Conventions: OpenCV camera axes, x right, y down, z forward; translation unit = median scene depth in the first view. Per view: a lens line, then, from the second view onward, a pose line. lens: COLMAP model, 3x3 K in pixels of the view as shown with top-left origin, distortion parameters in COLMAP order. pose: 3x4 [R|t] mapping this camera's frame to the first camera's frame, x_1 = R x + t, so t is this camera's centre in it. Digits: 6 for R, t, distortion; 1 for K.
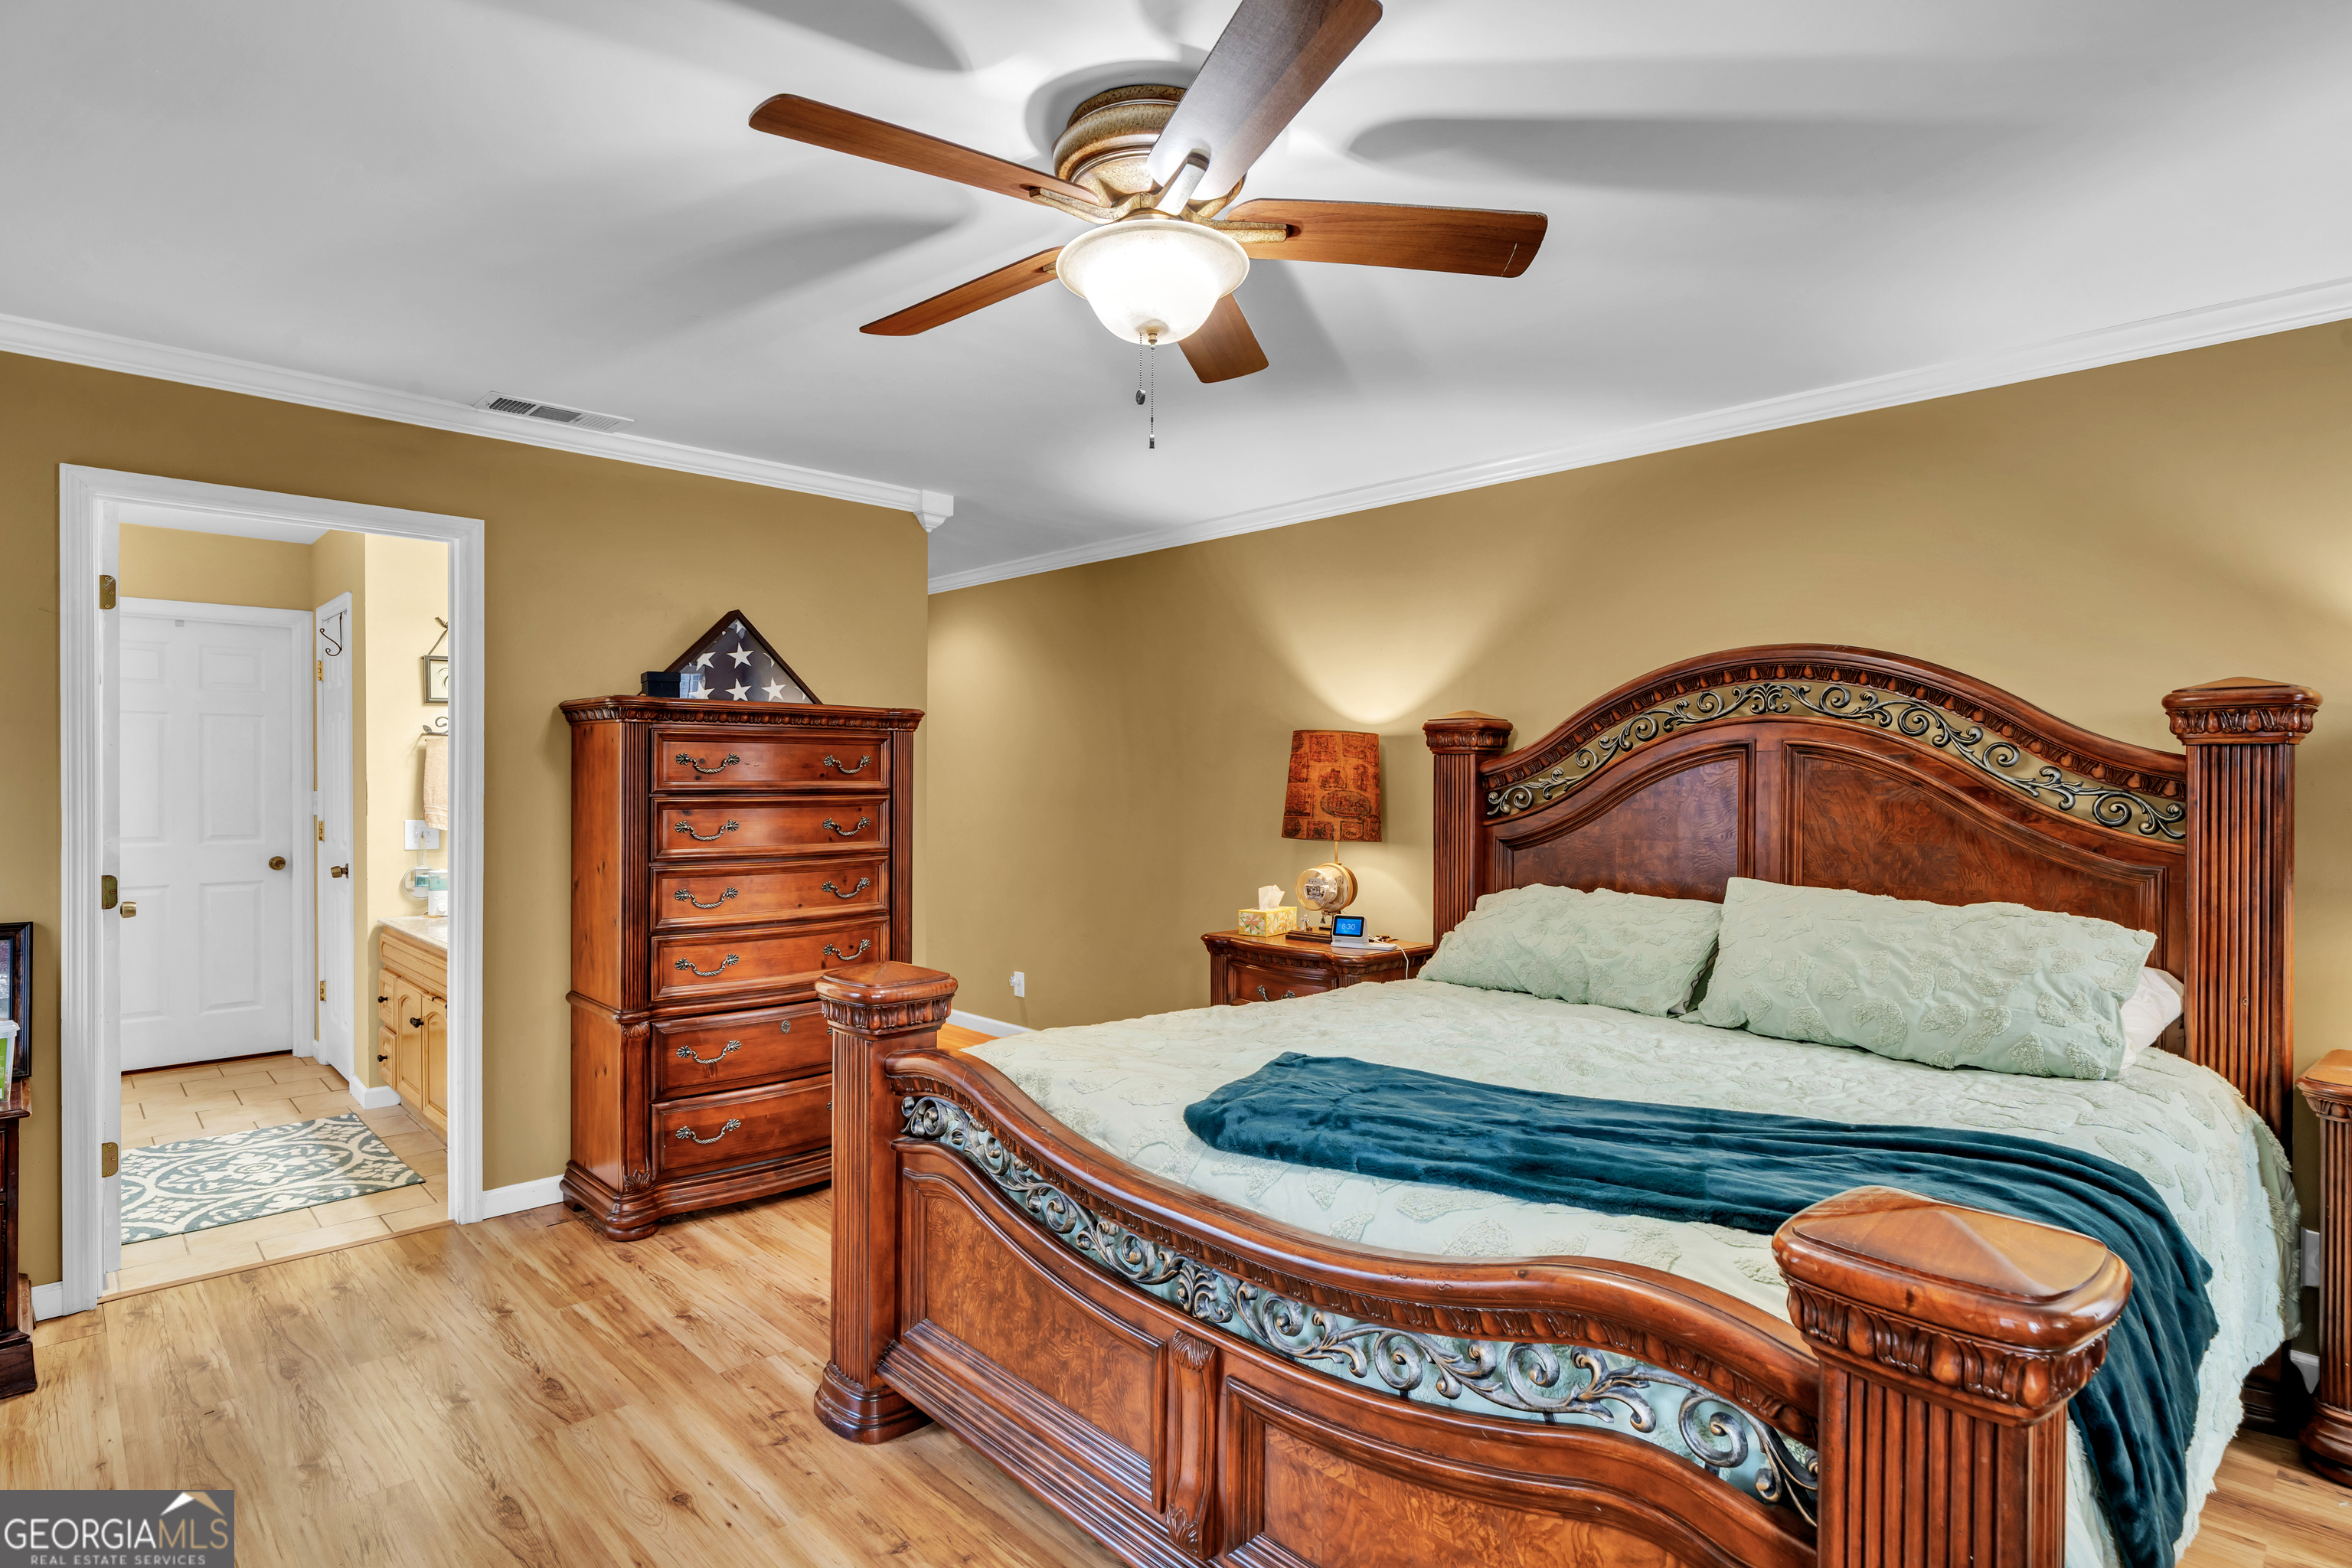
lens RADIAL K [[1119.8, 0, 1176.5], [0, 1119.8, 779.3], [0, 0, 1]] dist [0.001680, 0.000234]
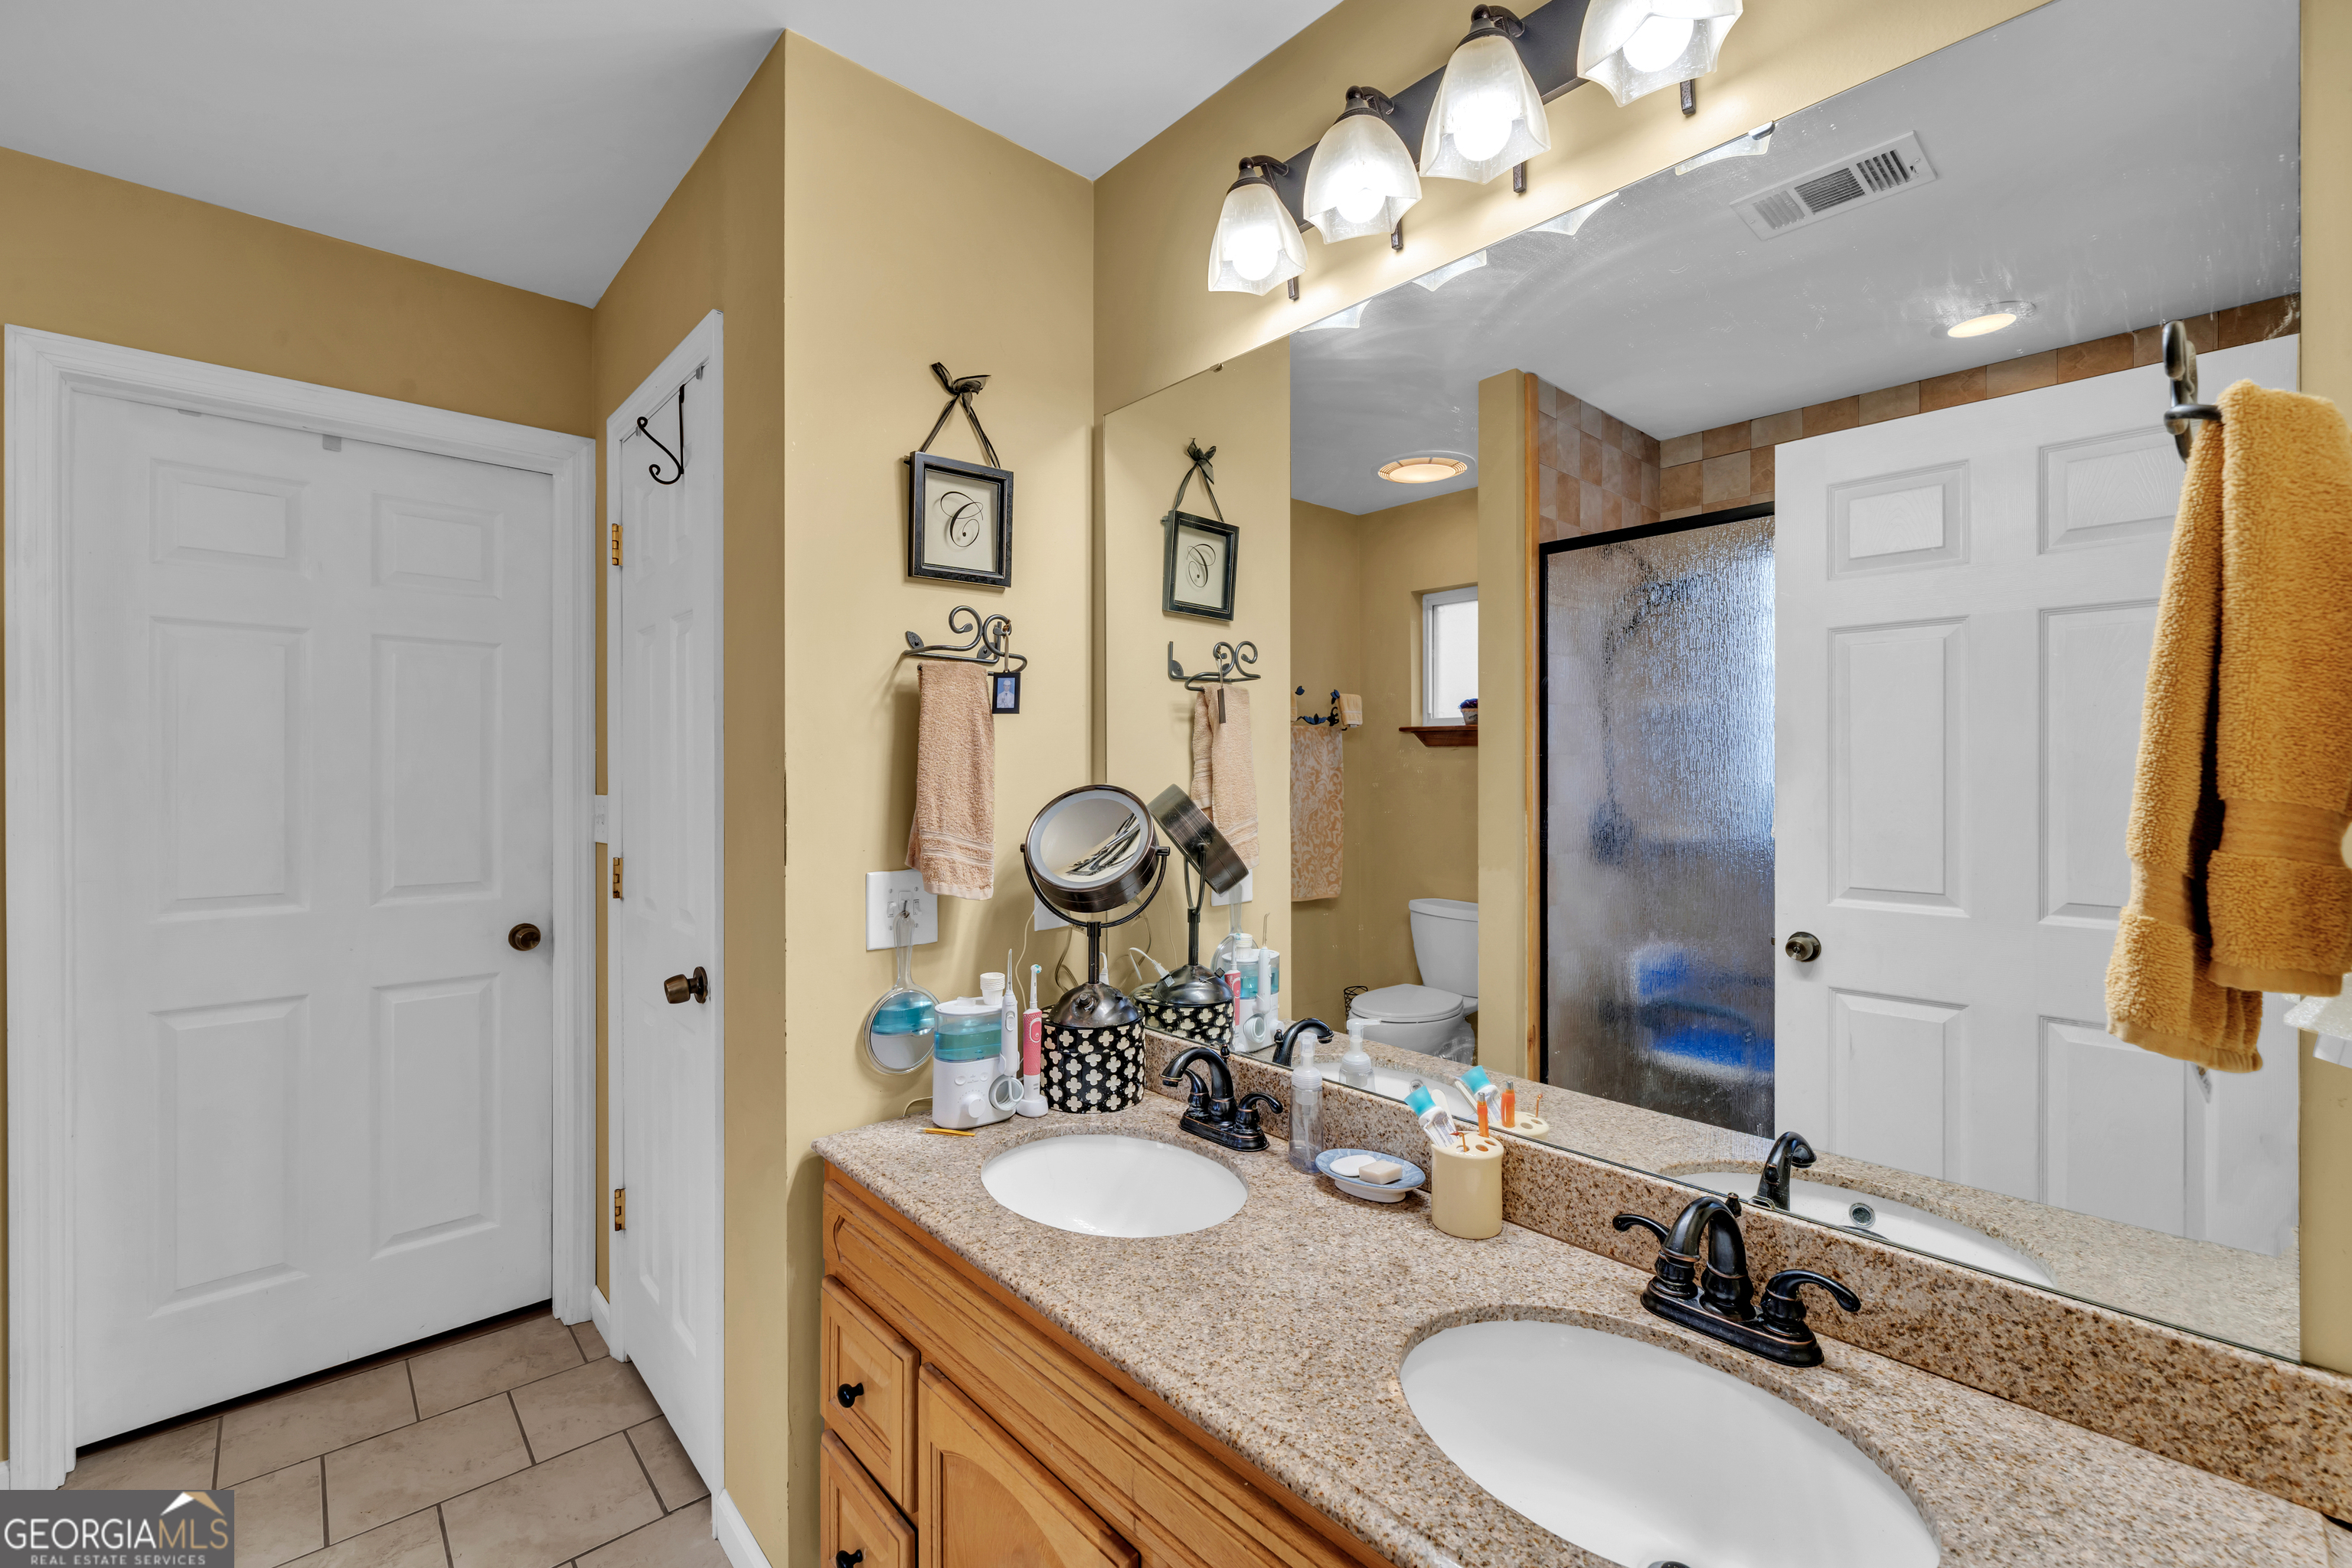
lens RADIAL K [[927.6, 0, 1172.4], [0, 927.6, 780.7], [0, 0, 1]] dist [-0.000246, -0.000016]
pose [[0.999498, 0.002441, -0.031594, -0.529387], [-0.002453, 0.999997, -0.000325, 0.003864], [0.031593, 0.000403, 0.999501, 0.629640]]
